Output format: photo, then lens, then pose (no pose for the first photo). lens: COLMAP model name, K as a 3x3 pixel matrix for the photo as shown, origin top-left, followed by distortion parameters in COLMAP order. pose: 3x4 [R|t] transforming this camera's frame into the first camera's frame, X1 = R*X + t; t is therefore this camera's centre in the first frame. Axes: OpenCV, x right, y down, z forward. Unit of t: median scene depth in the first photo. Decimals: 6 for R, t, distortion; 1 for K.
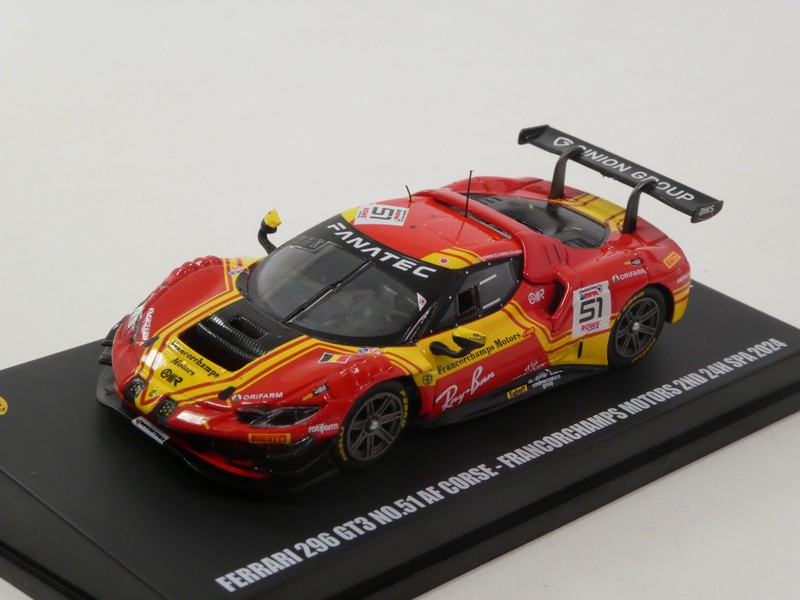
lens RADIAL K [[1780.0, 0, 400.0], [0, 1780.0, 300.0], [0, 0, 1]] dist [0.223369, -0.043165]
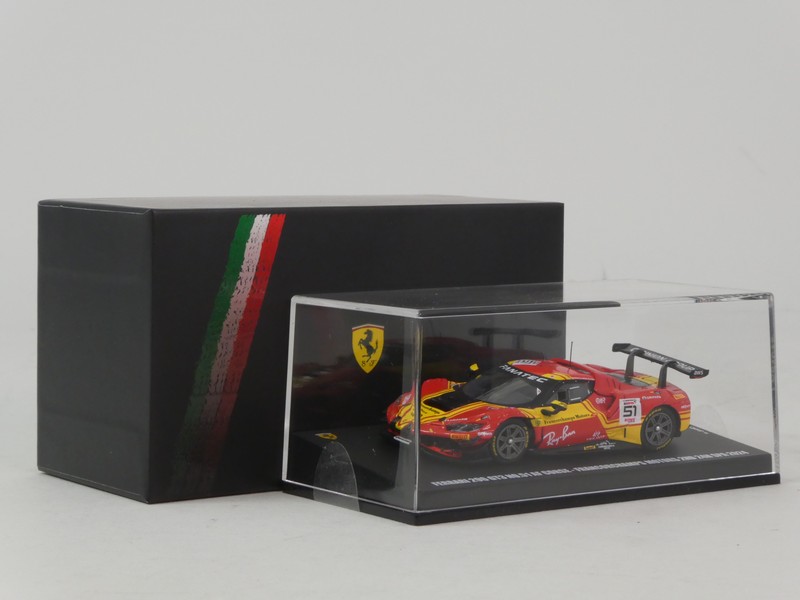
lens RADIAL K [[2329.0, 0, 400.0], [0, 2329.0, 300.0], [0, 0, 1]] dist [0.103163, 0.399553]
pose [[0.987051, 0.014964, -0.159707, 0.270882], [-0.059048, 0.959623, -0.275022, 0.623257], [0.149144, 0.280891, 0.948080, -1.548455]]
